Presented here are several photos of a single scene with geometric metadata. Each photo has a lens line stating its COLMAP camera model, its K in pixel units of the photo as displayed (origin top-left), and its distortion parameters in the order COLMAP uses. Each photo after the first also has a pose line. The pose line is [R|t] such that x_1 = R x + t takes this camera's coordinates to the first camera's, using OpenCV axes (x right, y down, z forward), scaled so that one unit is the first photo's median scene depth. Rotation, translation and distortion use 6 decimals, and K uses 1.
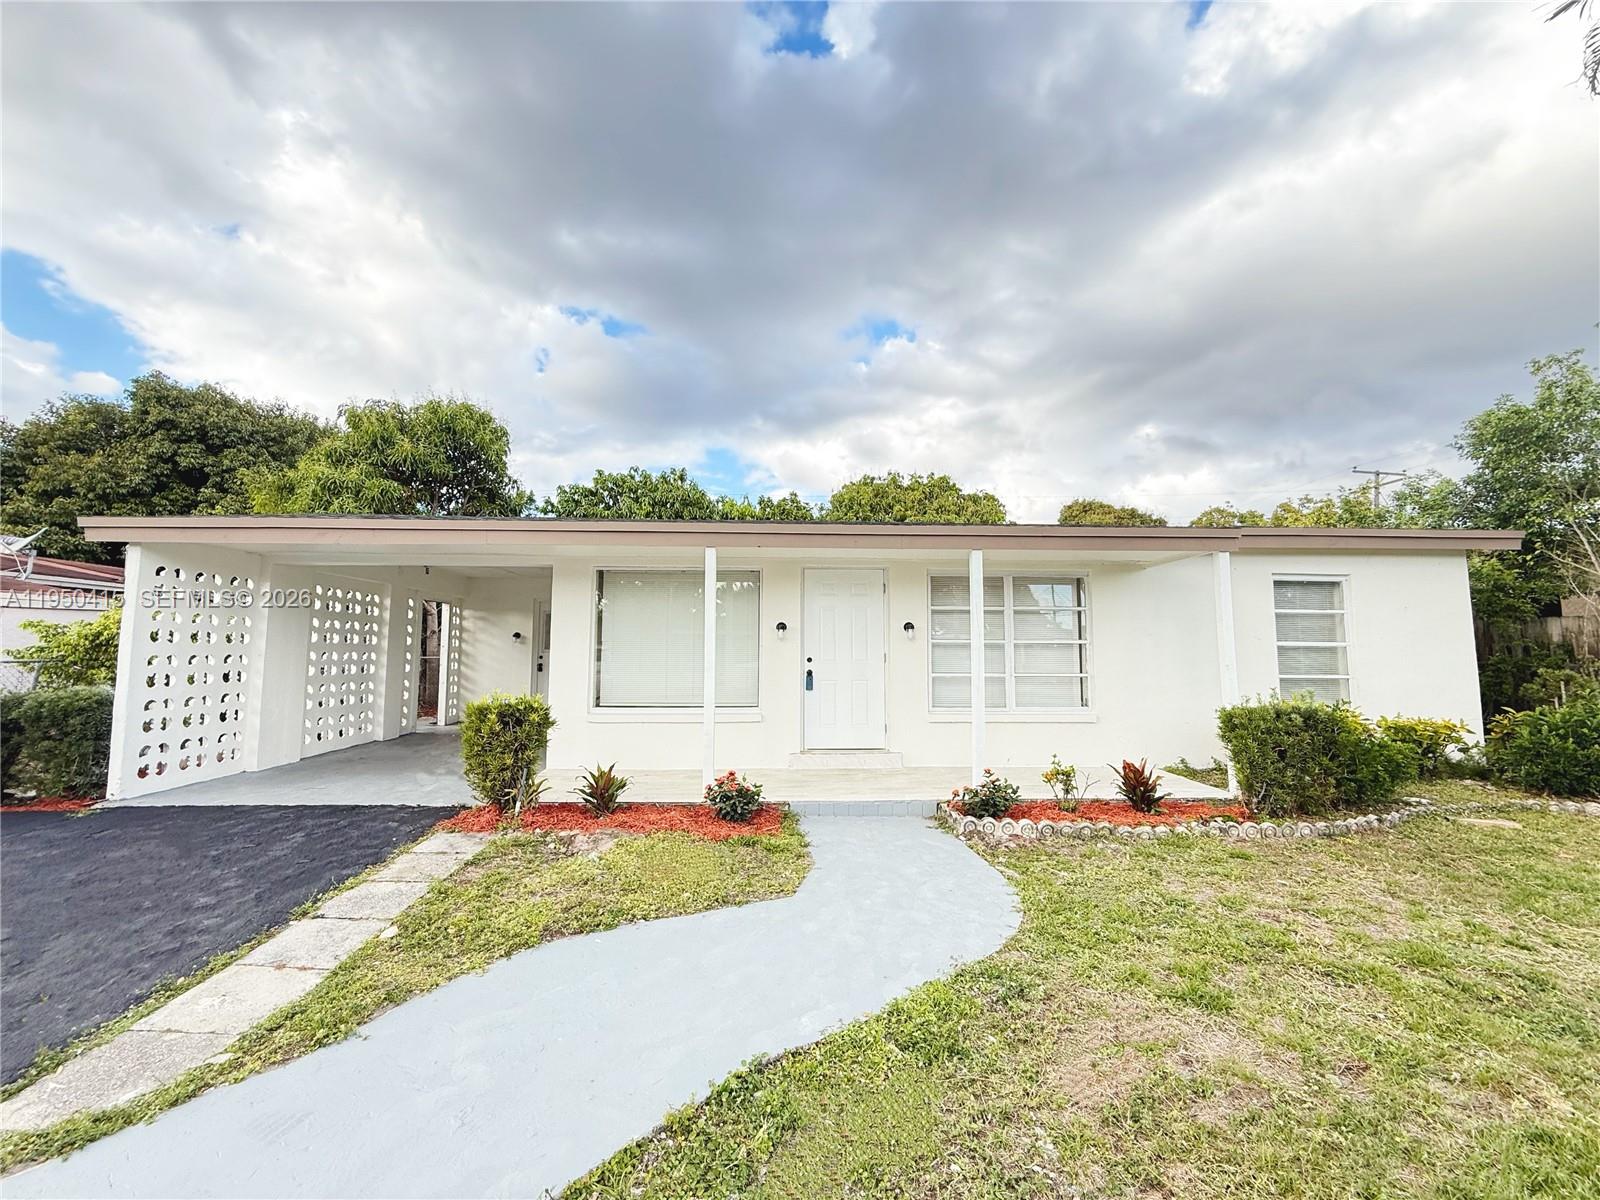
lens RADIAL K [[633.9, 0, 796.2], [0, 633.9, 593.5], [0, 0, 1]] dist [-0.001150, -0.000471]
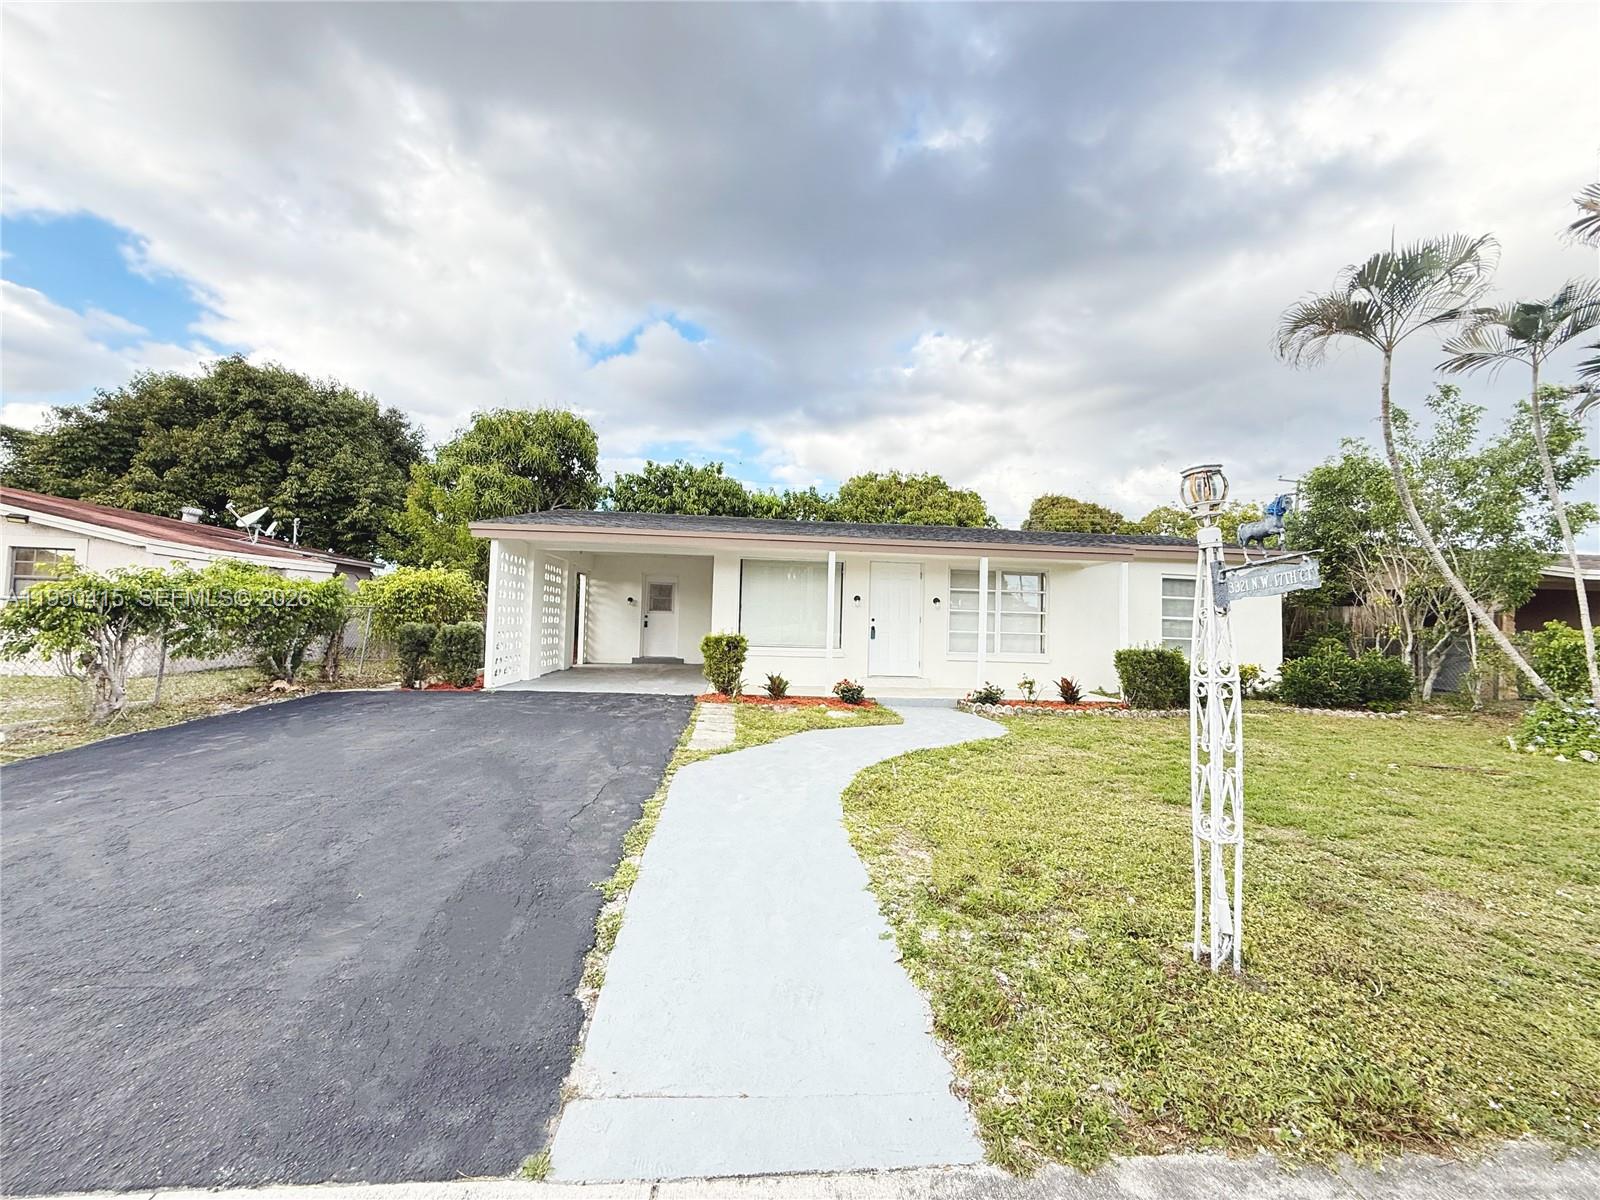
lens RADIAL K [[633.9, 0, 795.5], [0, 633.9, 596.2], [0, 0, 1]] dist [-0.001150, -0.000471]
pose [[0.998534, 0.027871, 0.046393, -0.239777], [-0.030013, 0.998485, 0.046122, -0.020747], [-0.045037, -0.047446, 0.997858, -0.547950]]
